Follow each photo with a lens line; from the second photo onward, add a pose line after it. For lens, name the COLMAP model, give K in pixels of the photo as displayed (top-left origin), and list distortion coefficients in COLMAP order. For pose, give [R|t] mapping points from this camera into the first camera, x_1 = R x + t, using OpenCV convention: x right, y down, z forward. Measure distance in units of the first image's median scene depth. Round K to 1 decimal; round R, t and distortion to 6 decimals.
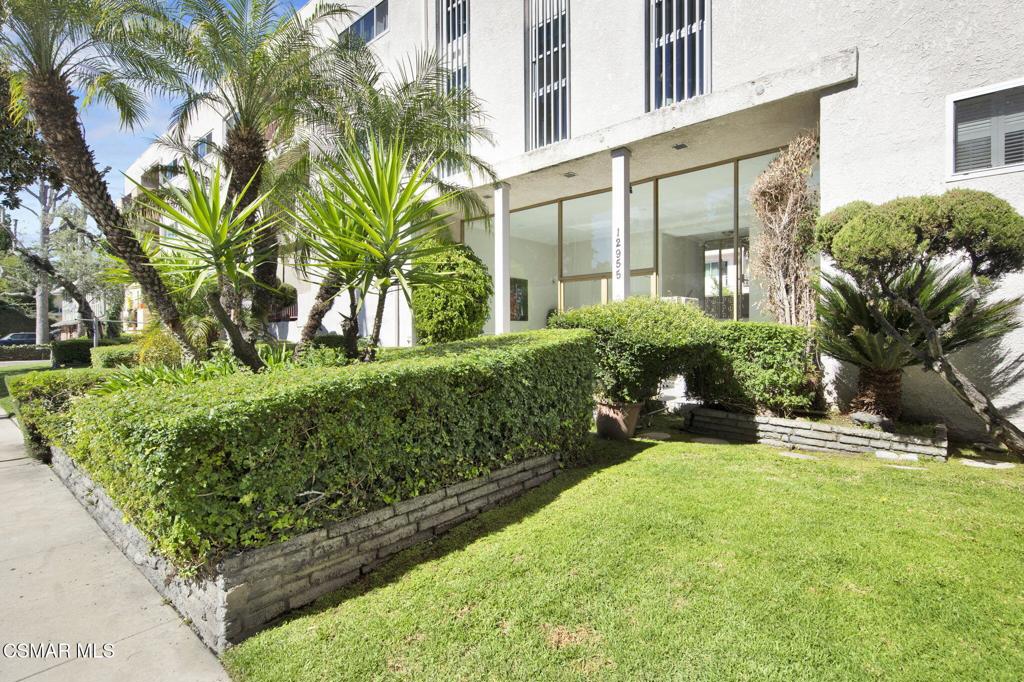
lens RADIAL K [[509.2, 0, 512.0], [0, 509.2, 341.0], [0, 0, 1]] dist [-0.000312, 0.000672]
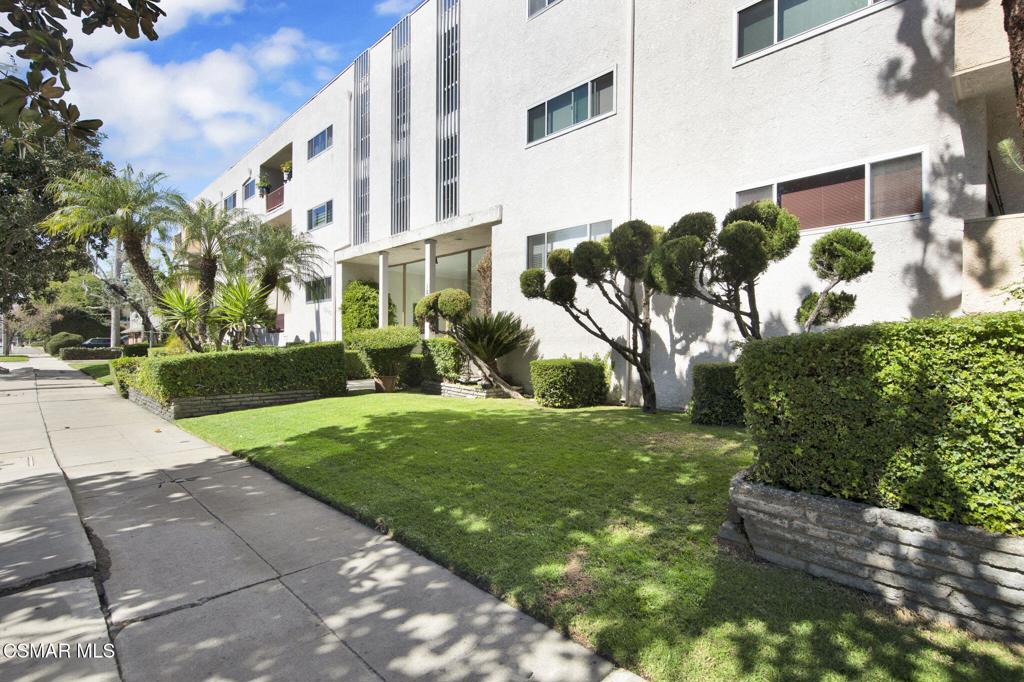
lens RADIAL K [[509.2, 0, 512.0], [0, 509.2, 341.0], [0, 0, 1]] dist [-0.000312, 0.000672]
pose [[0.996945, 0.009311, -0.077553, 0.701800], [-0.010621, 0.999807, -0.016506, 0.005036], [0.077384, 0.017279, 0.996852, -0.818830]]
